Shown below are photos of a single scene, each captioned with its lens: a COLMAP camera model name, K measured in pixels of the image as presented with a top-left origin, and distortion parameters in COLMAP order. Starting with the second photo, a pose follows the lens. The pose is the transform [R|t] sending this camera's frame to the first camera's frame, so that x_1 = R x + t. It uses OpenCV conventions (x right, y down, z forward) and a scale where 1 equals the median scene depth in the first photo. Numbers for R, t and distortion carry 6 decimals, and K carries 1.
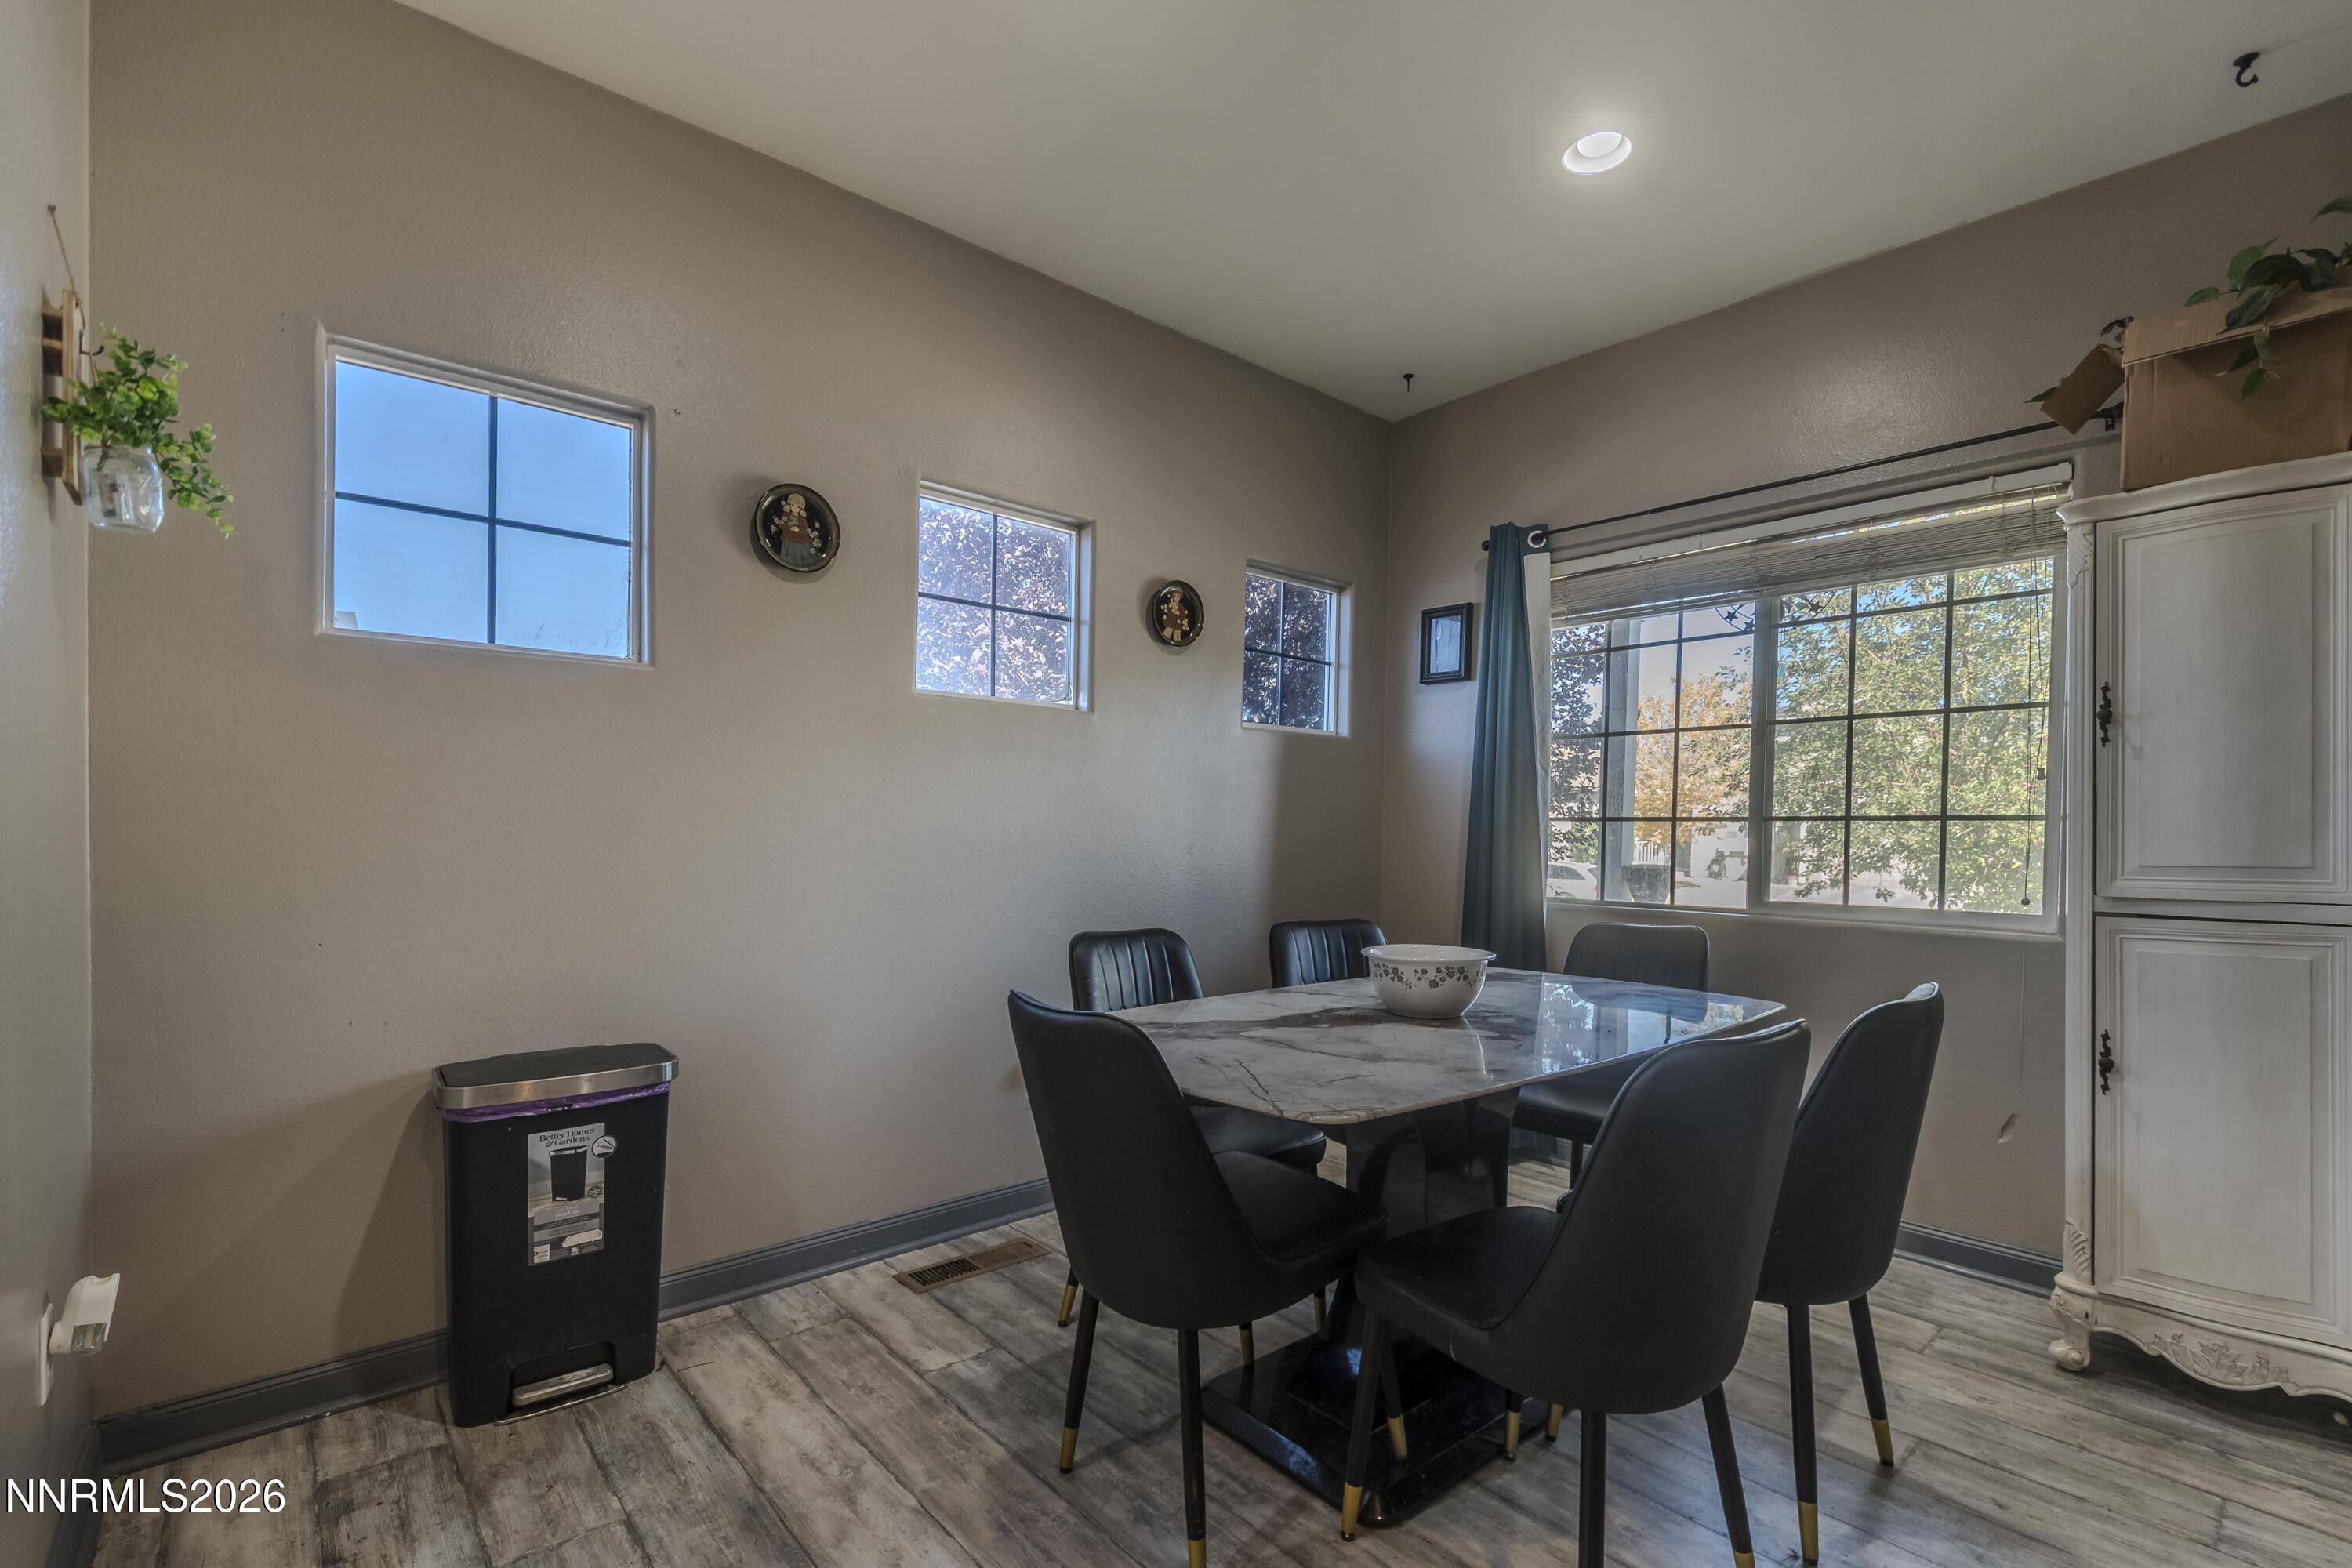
lens RADIAL K [[1025.5, 0, 1219.9], [0, 1025.5, 822.2], [0, 0, 1]] dist [0.001549, -0.003715]
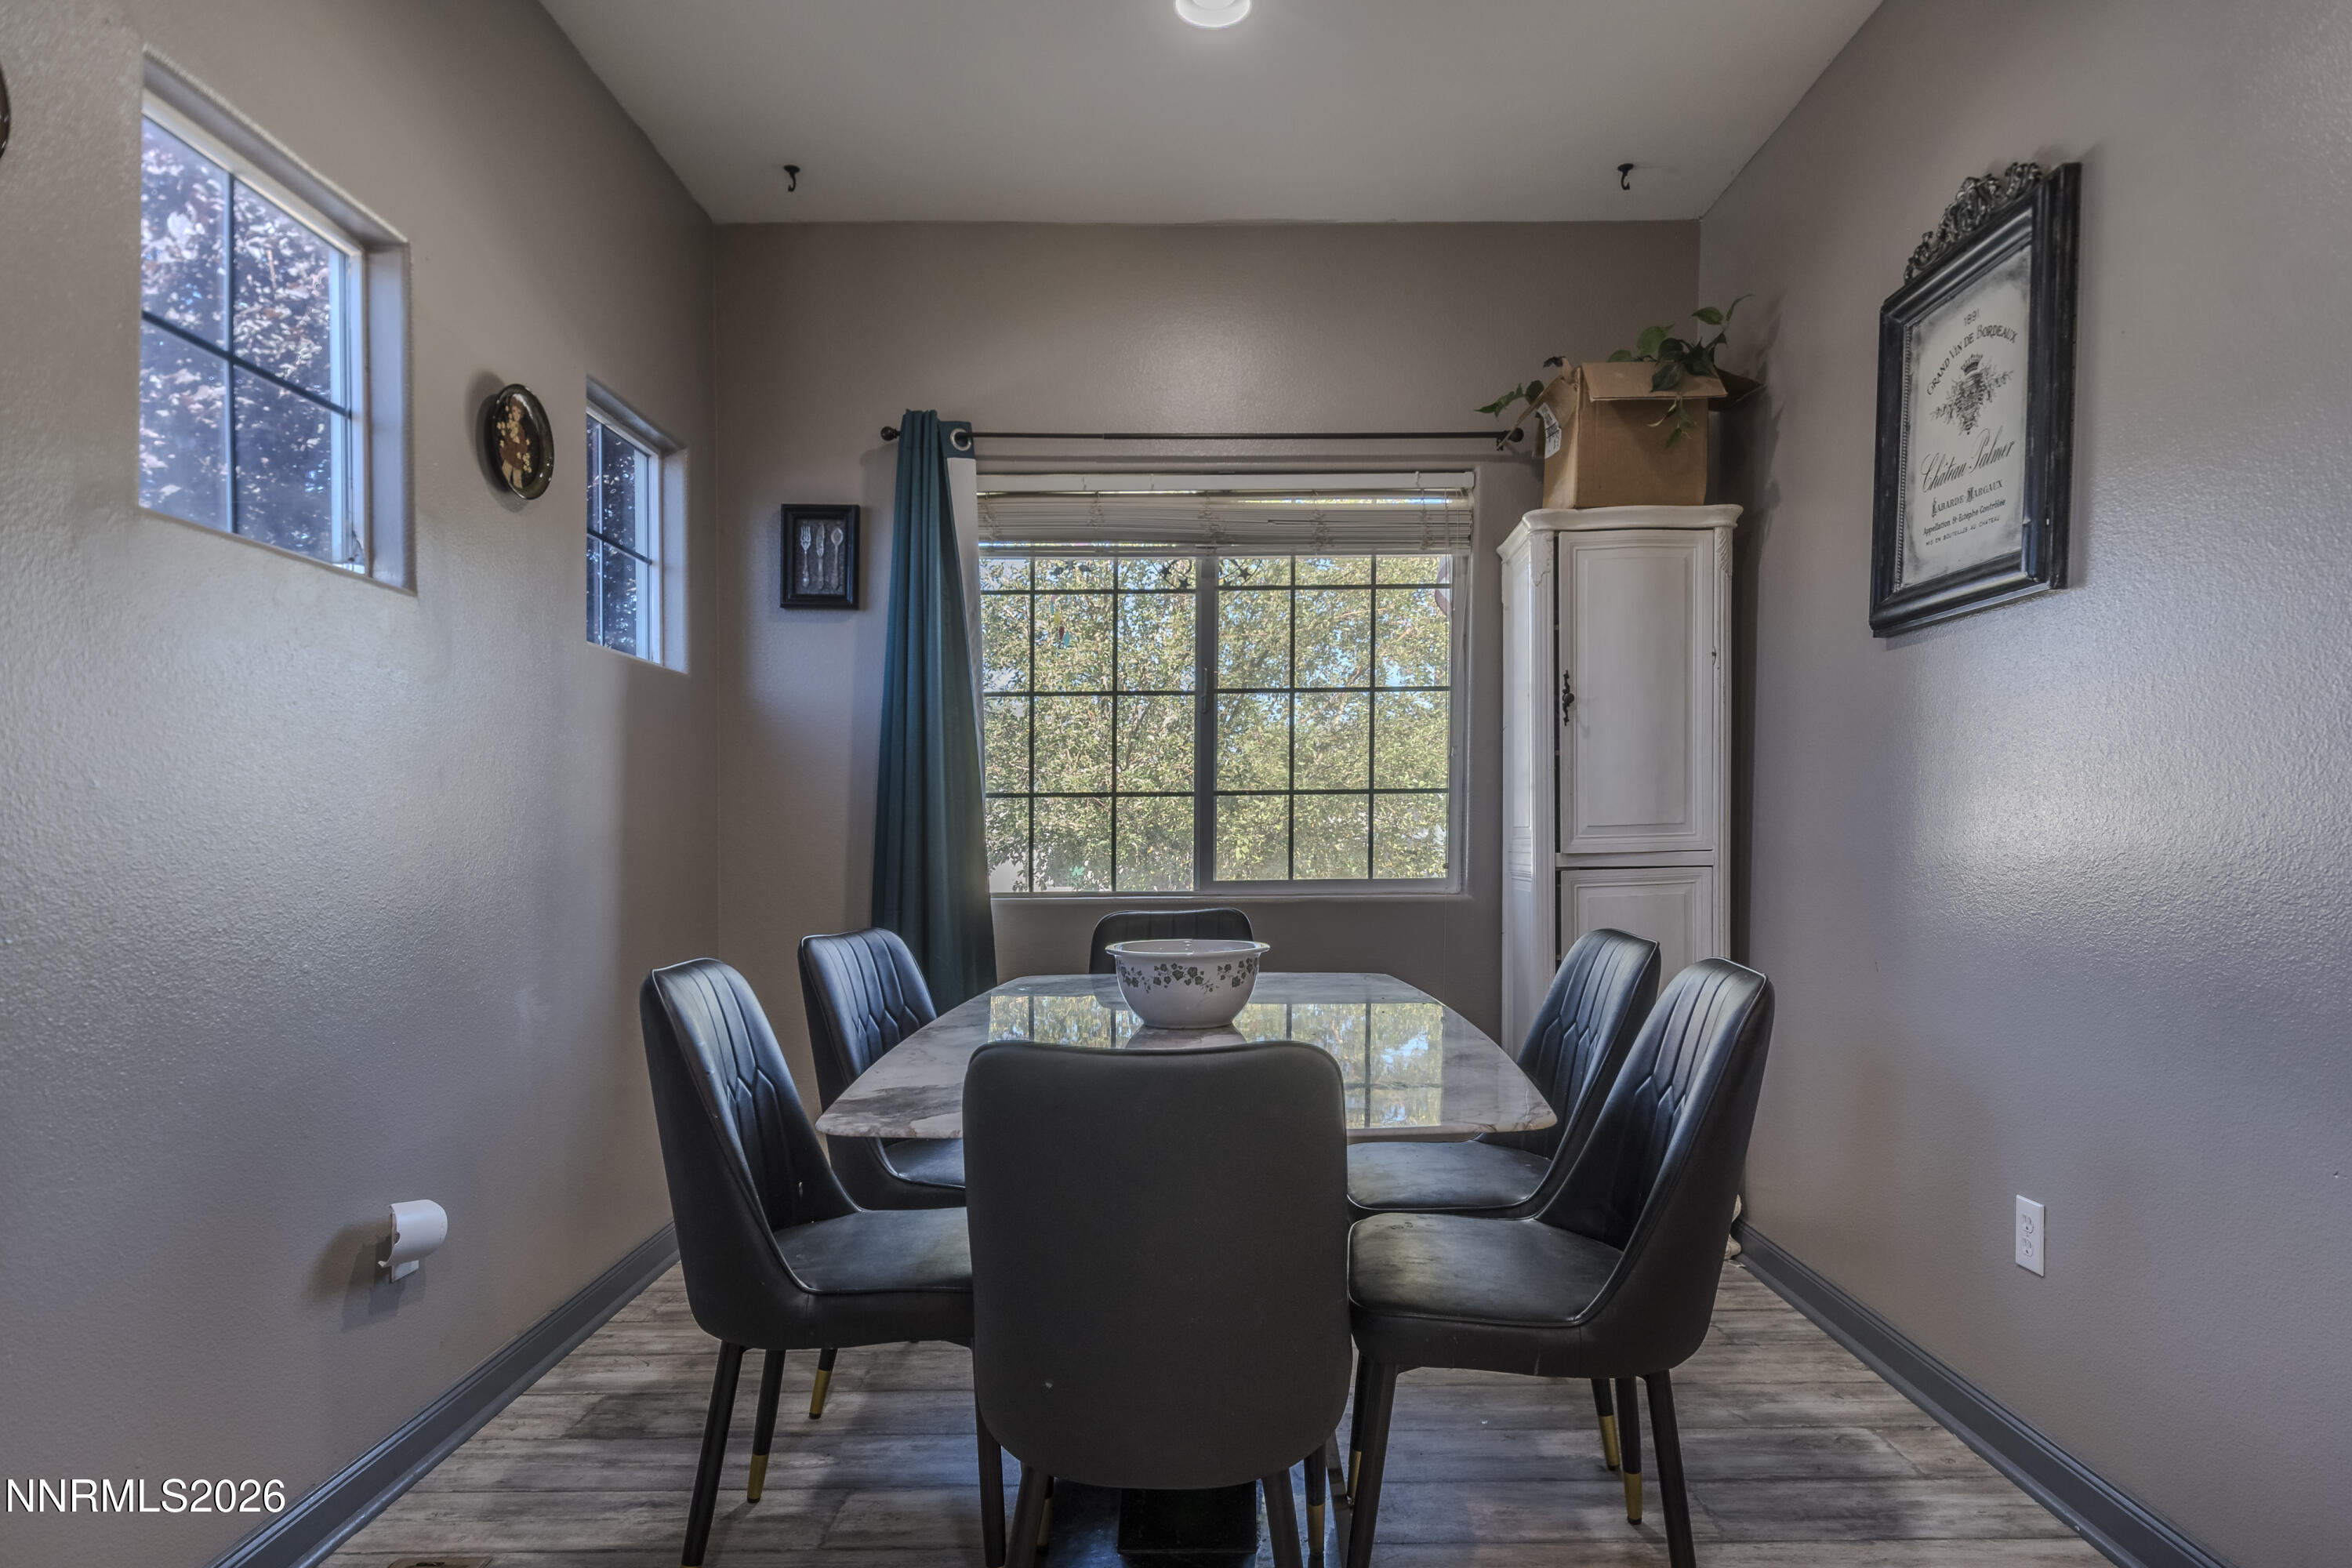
lens RADIAL K [[1265.8, 0, 1205.5], [0, 1265.8, 858.5], [0, 0, 1]] dist [0.012638, -0.015043]
pose [[0.679680, -0.032458, 0.732790, -0.421851], [0.008667, 0.999306, 0.036224, 0.019577], [-0.733458, -0.018269, 0.679490, 0.273912]]
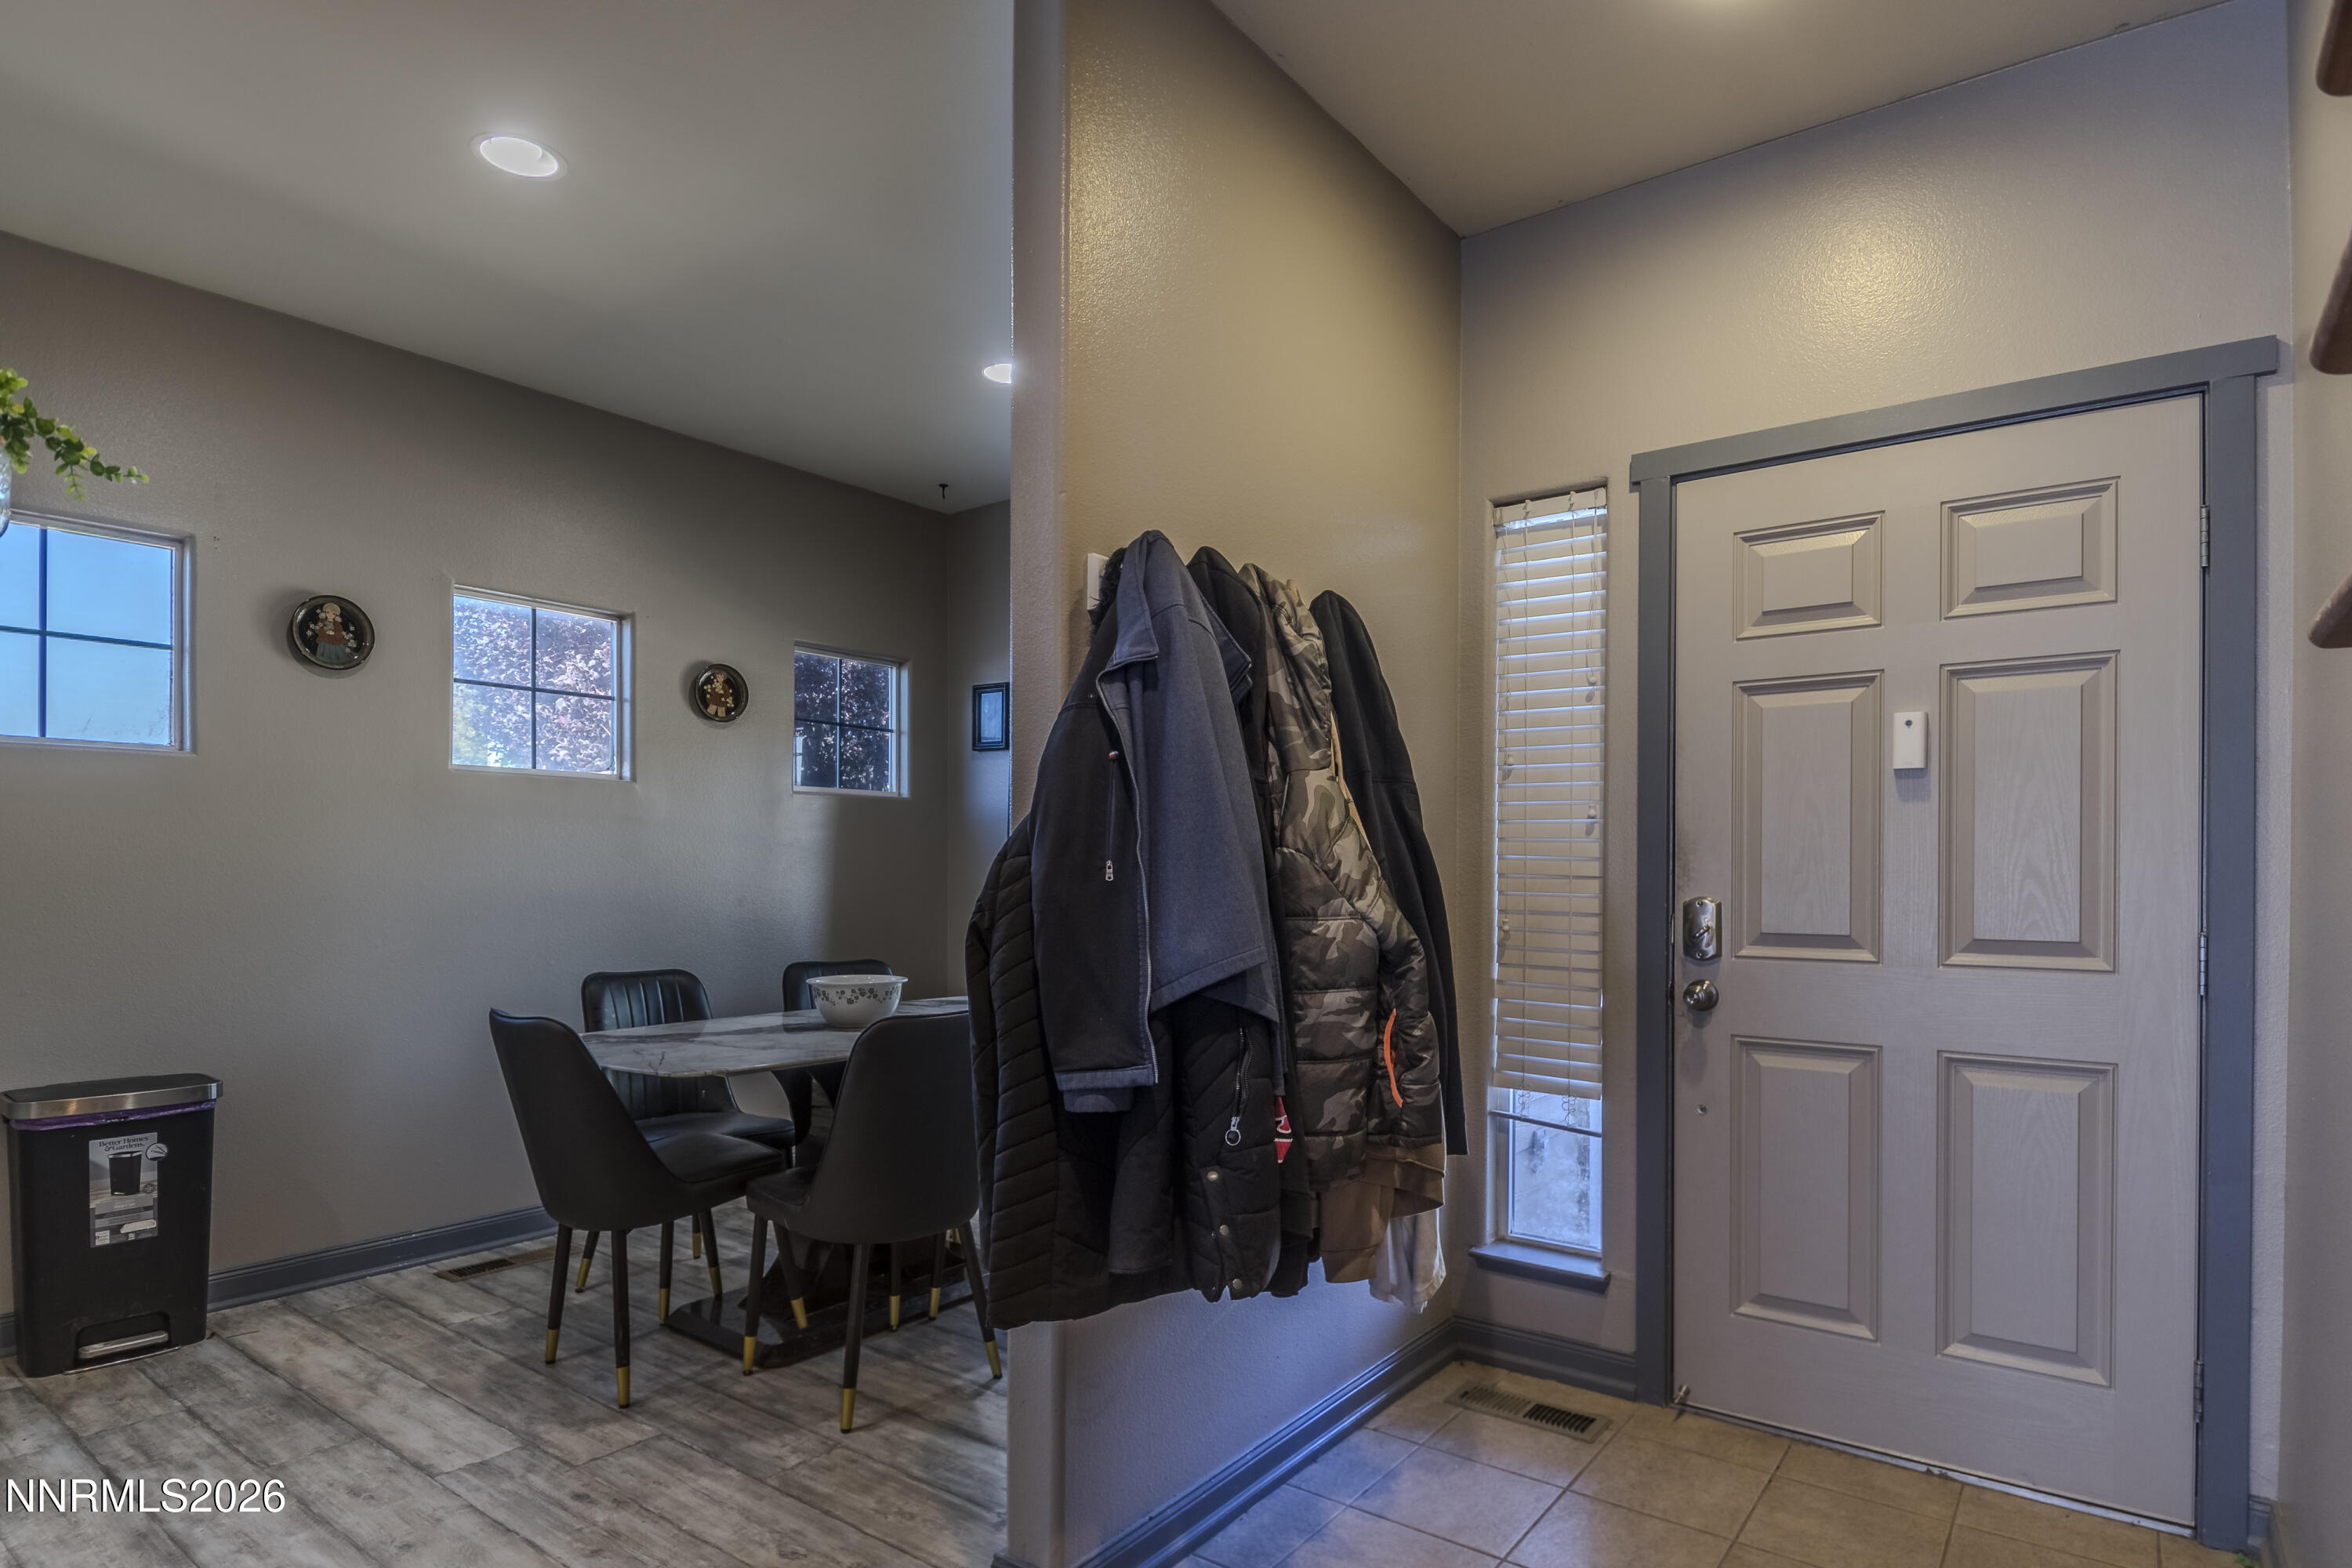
lens RADIAL K [[1265.8, 0, 1229.0], [0, 1265.8, 871.4], [0, 0, 1]] dist [0.012638, -0.015043]
pose [[0.981636, -0.006885, 0.190639, 0.316635], [0.005595, 0.999958, 0.007303, -0.019497], [-0.190681, -0.006103, 0.981633, -0.622129]]
